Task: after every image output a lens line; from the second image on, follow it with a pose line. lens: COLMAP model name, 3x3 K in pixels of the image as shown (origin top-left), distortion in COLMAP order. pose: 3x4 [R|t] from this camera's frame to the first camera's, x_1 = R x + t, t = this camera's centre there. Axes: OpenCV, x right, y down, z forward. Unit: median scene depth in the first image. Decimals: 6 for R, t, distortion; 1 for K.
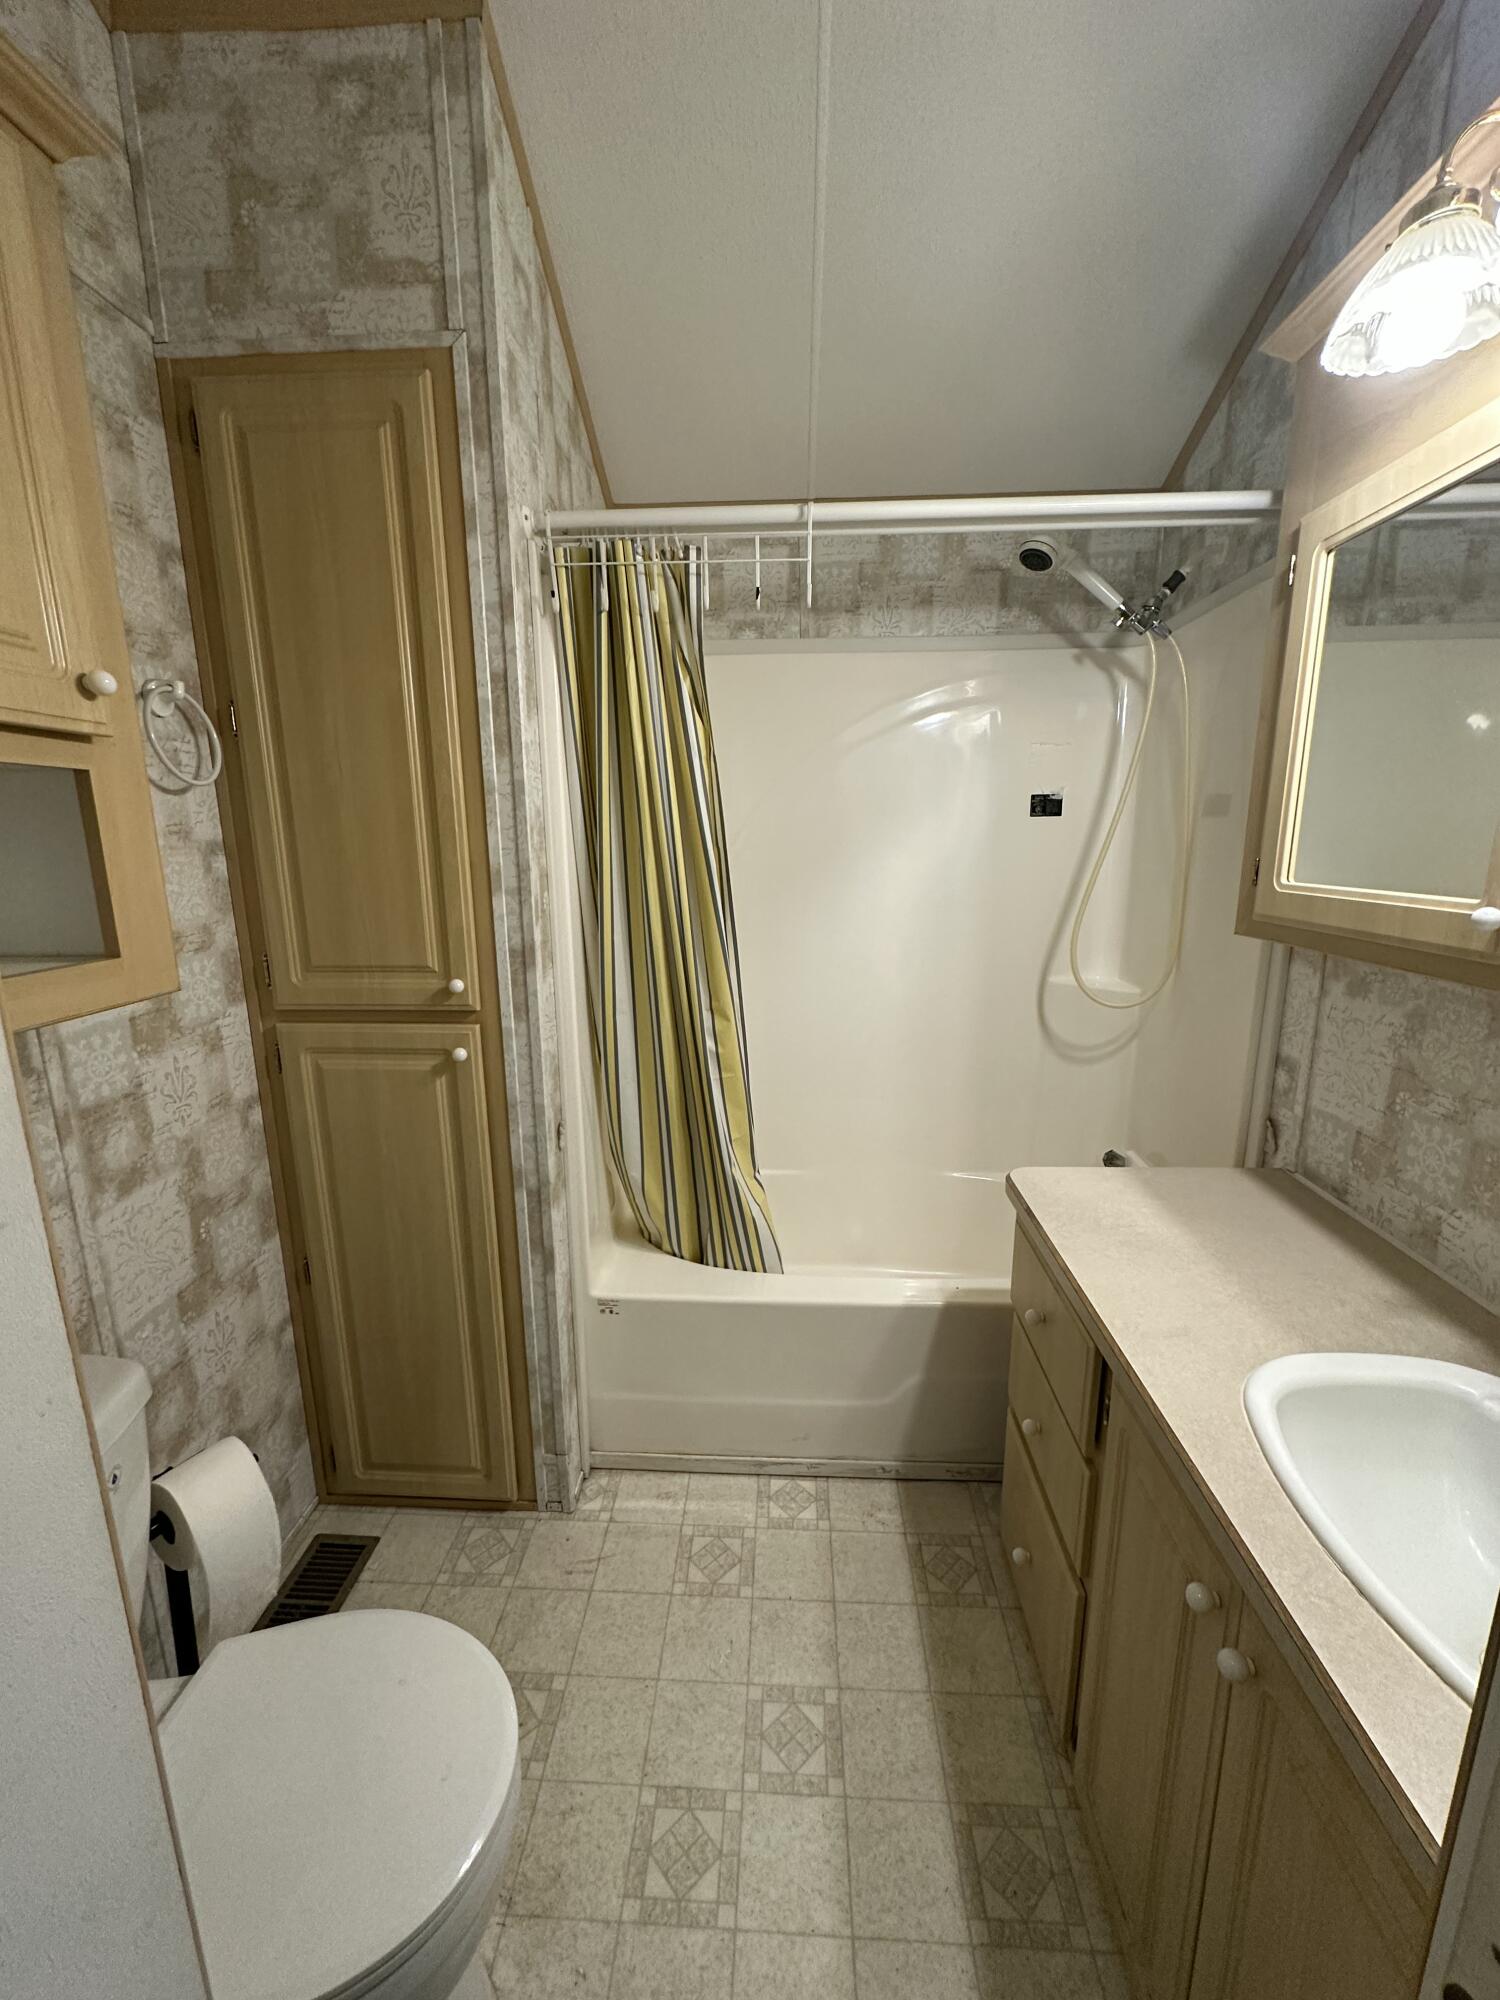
lens RADIAL K [[796.6, 0, 752.8], [0, 796.6, 1000.0], [0, 0, 1]] dist [-0.001561, 0.000375]
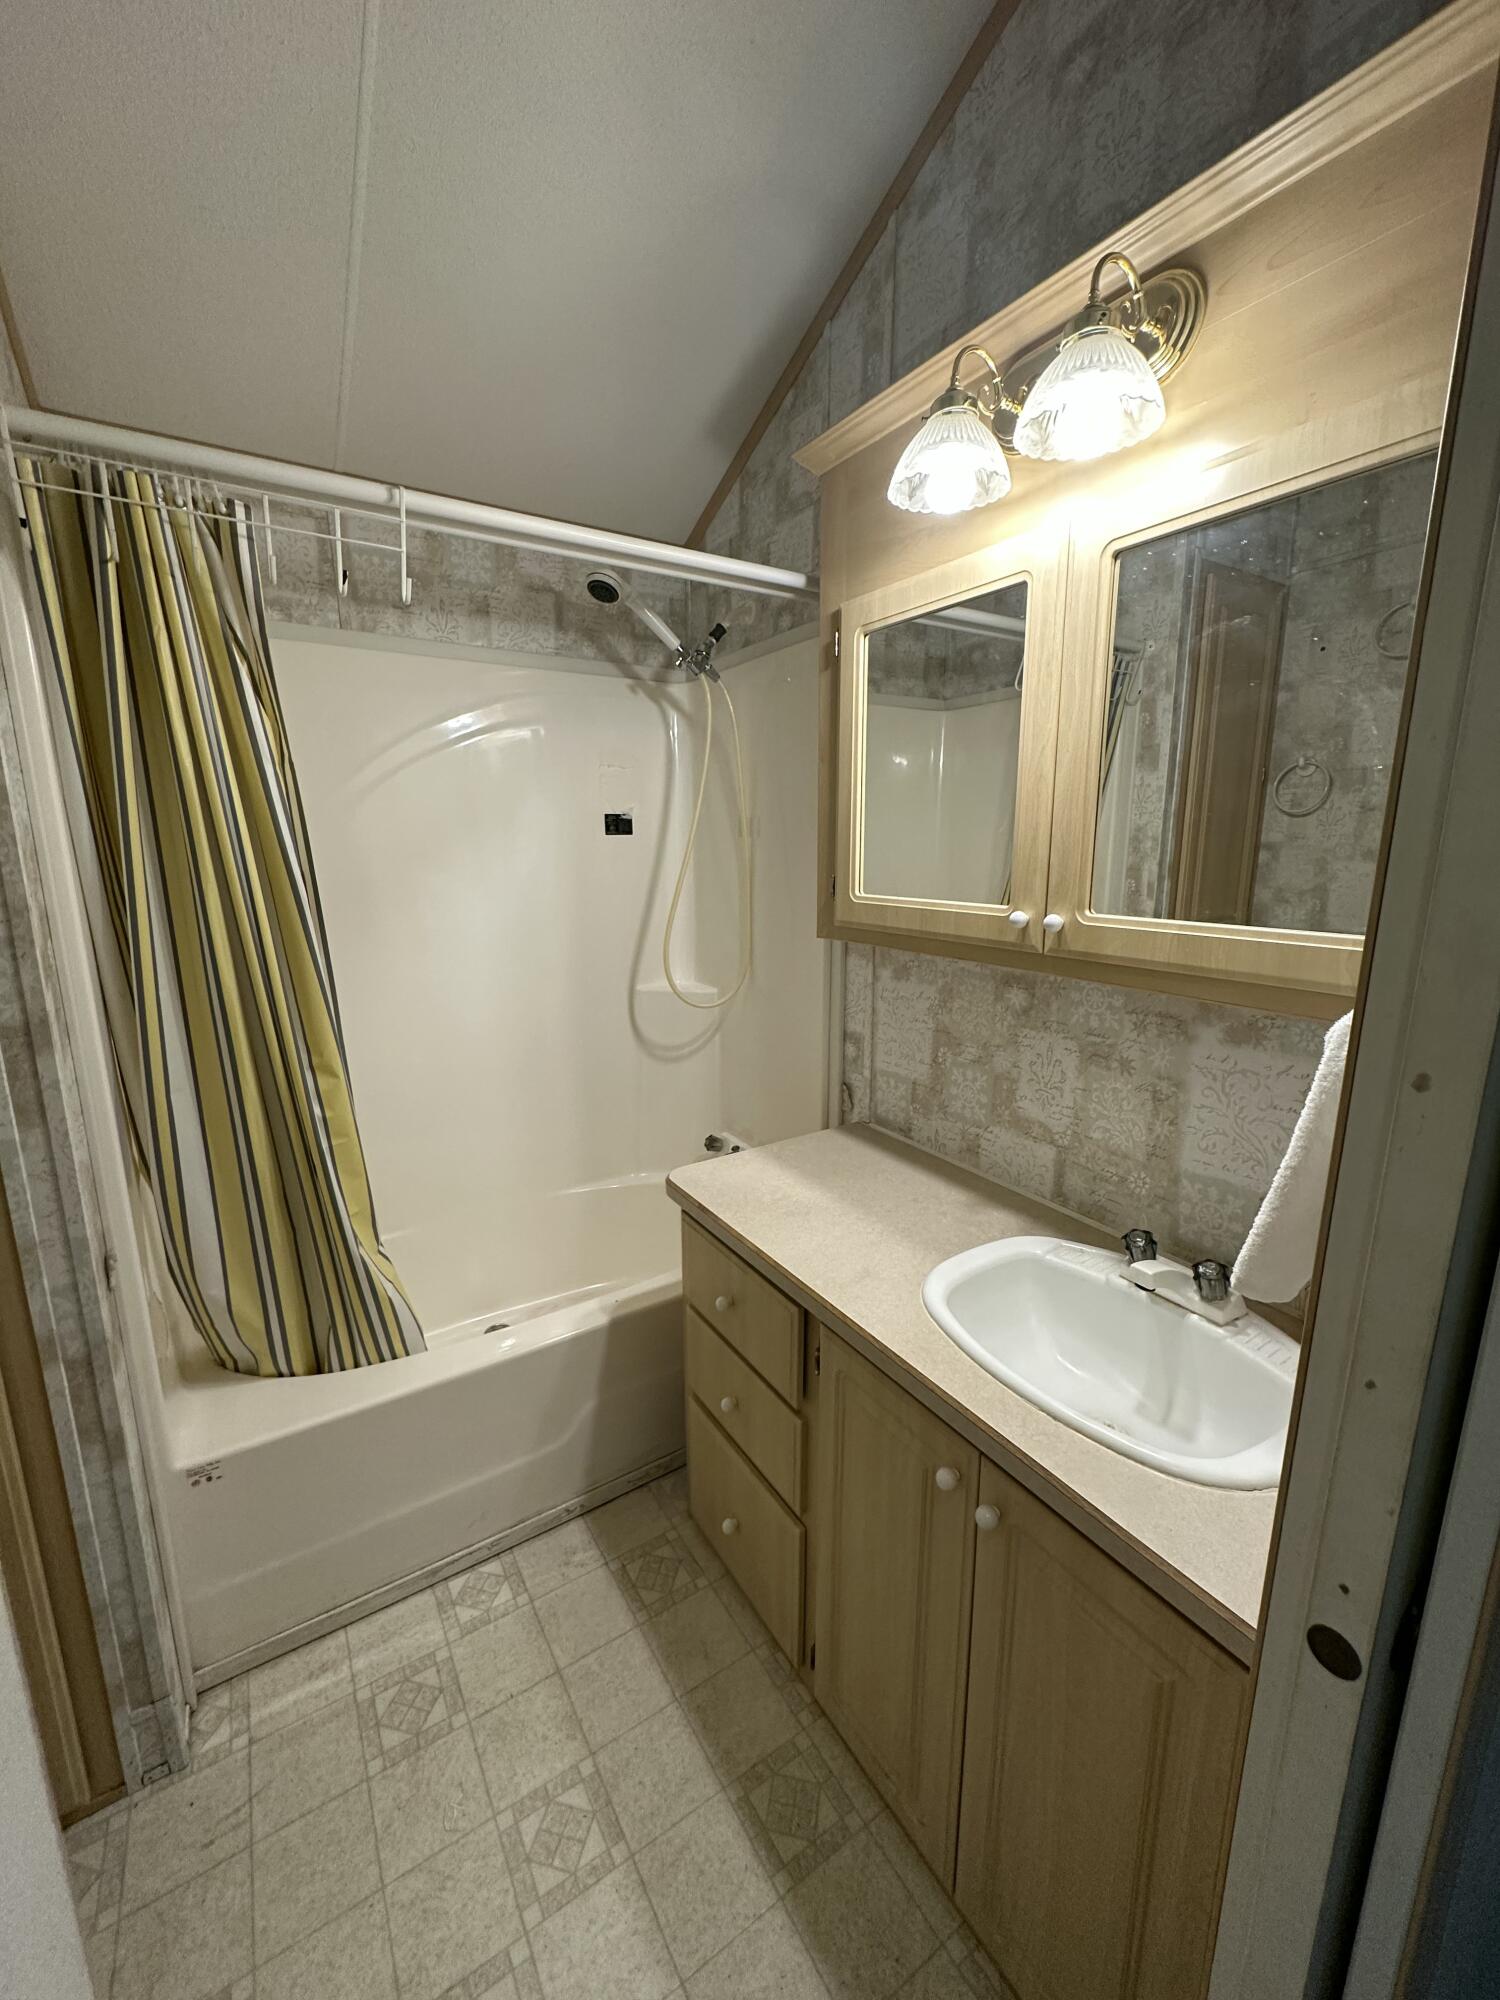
lens RADIAL K [[796.6, 0, 752.8], [0, 796.6, 1000.0], [0, 0, 1]] dist [-0.001561, 0.000375]
pose [[0.814162, -0.110158, 0.570093, -0.163870], [0.116059, 0.992899, 0.026109, -0.029700], [-0.568921, 0.044908, 0.821165, 0.064381]]
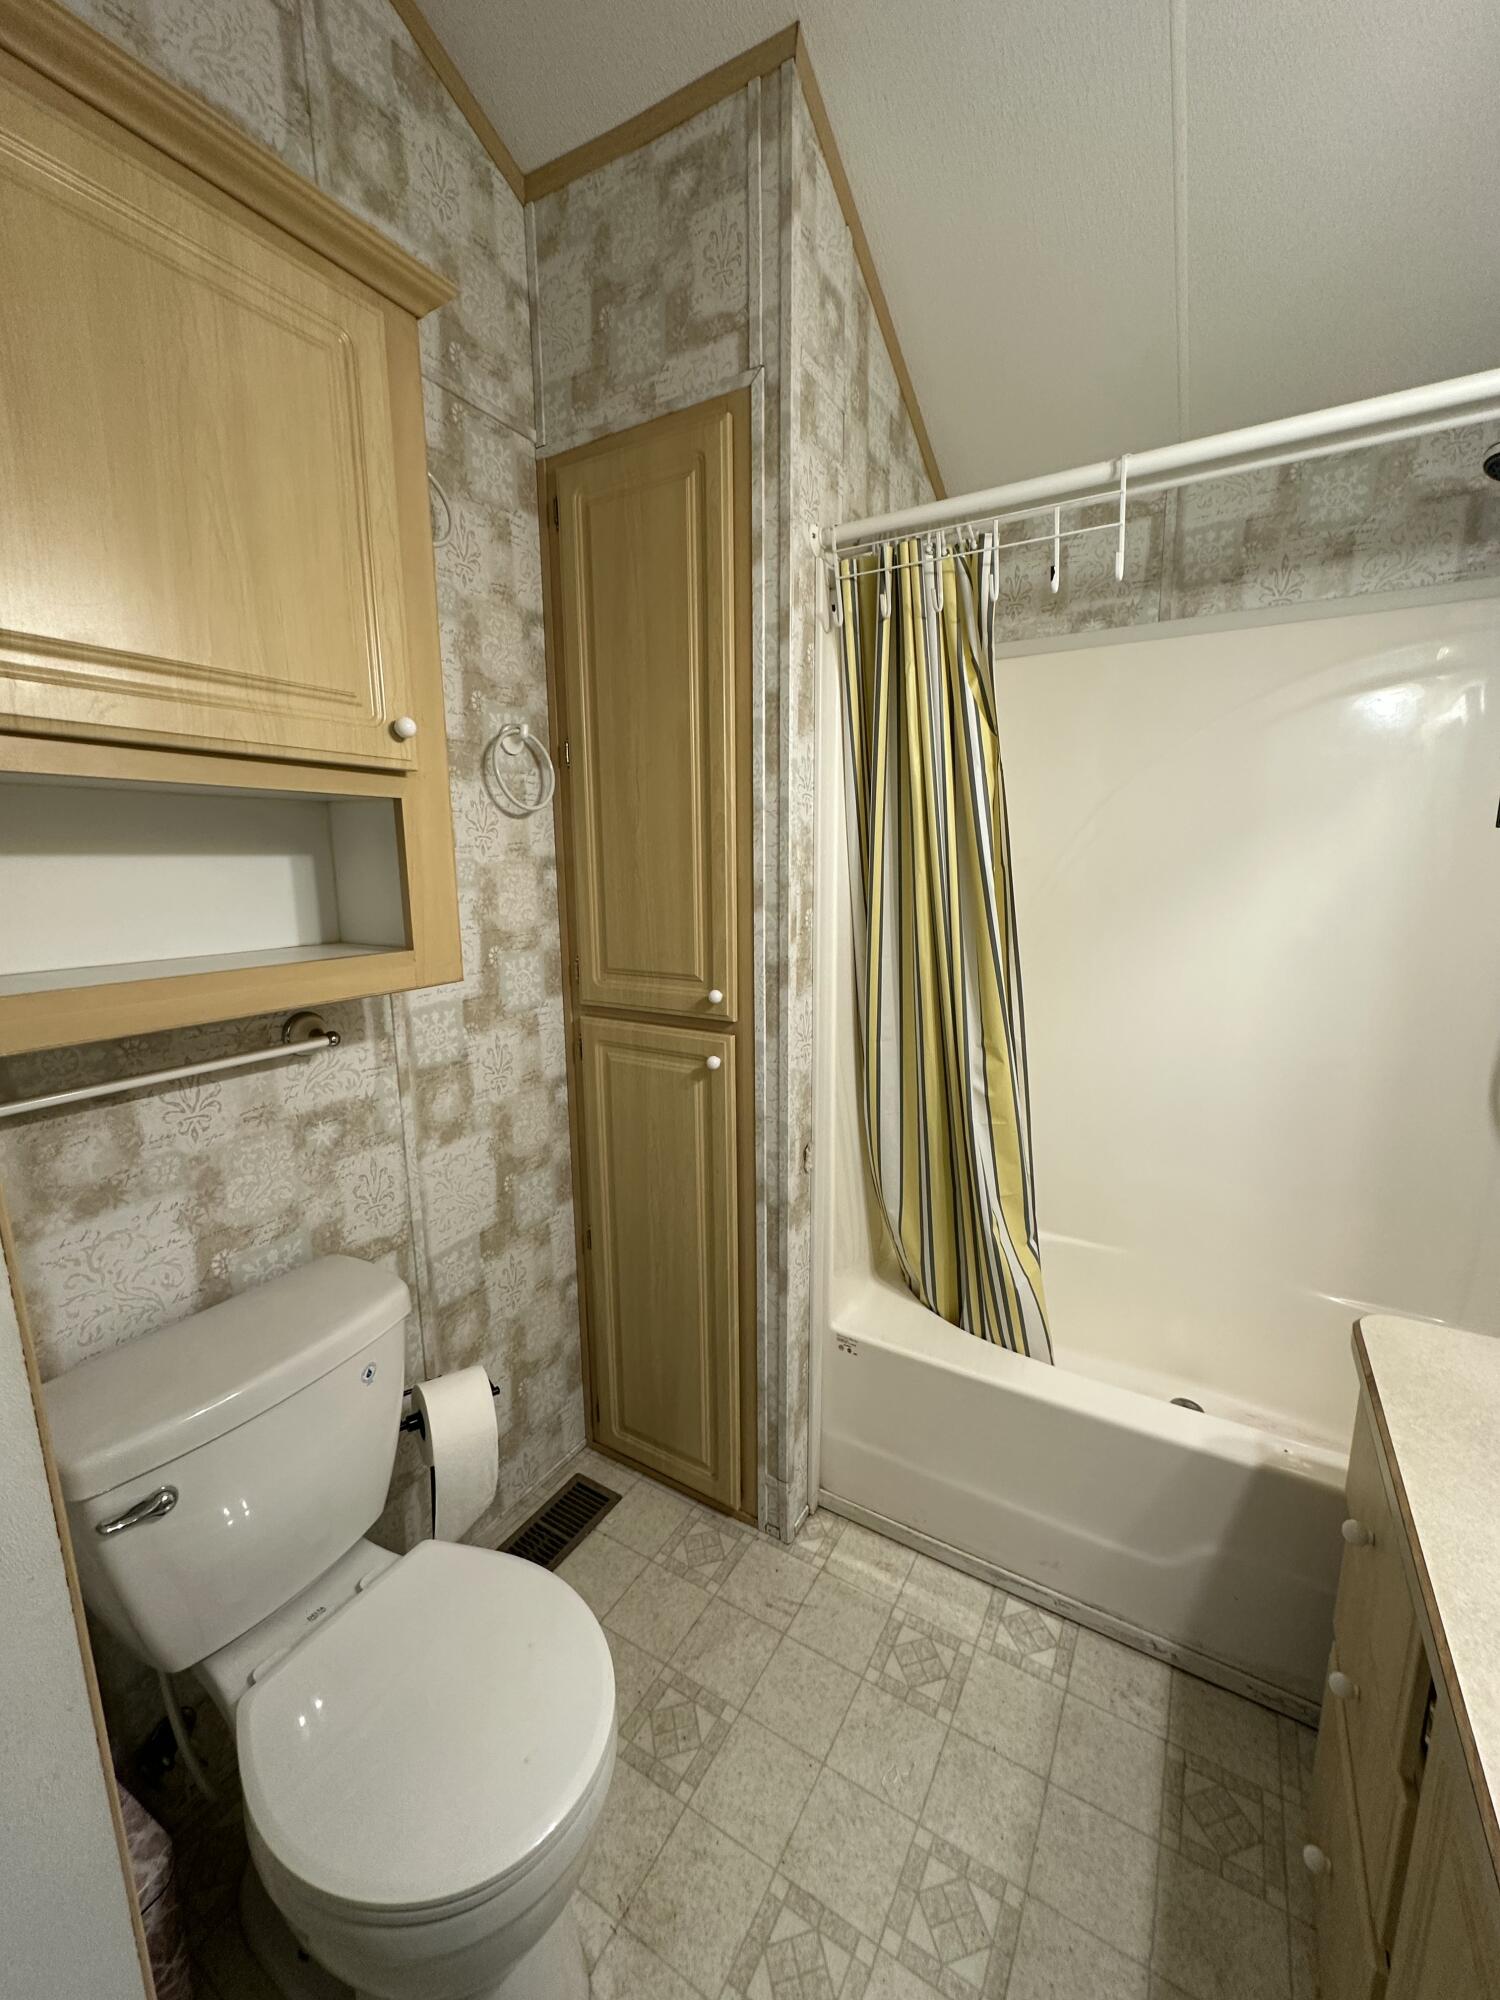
lens RADIAL K [[796.6, 0, 752.8], [0, 796.6, 1000.0], [0, 0, 1]] dist [-0.001561, 0.000375]
pose [[0.883028, 0.084764, -0.461603, 0.147914], [-0.096474, 0.995334, -0.001778, -0.015588], [0.459298, 0.046103, 0.887085, 0.098152]]
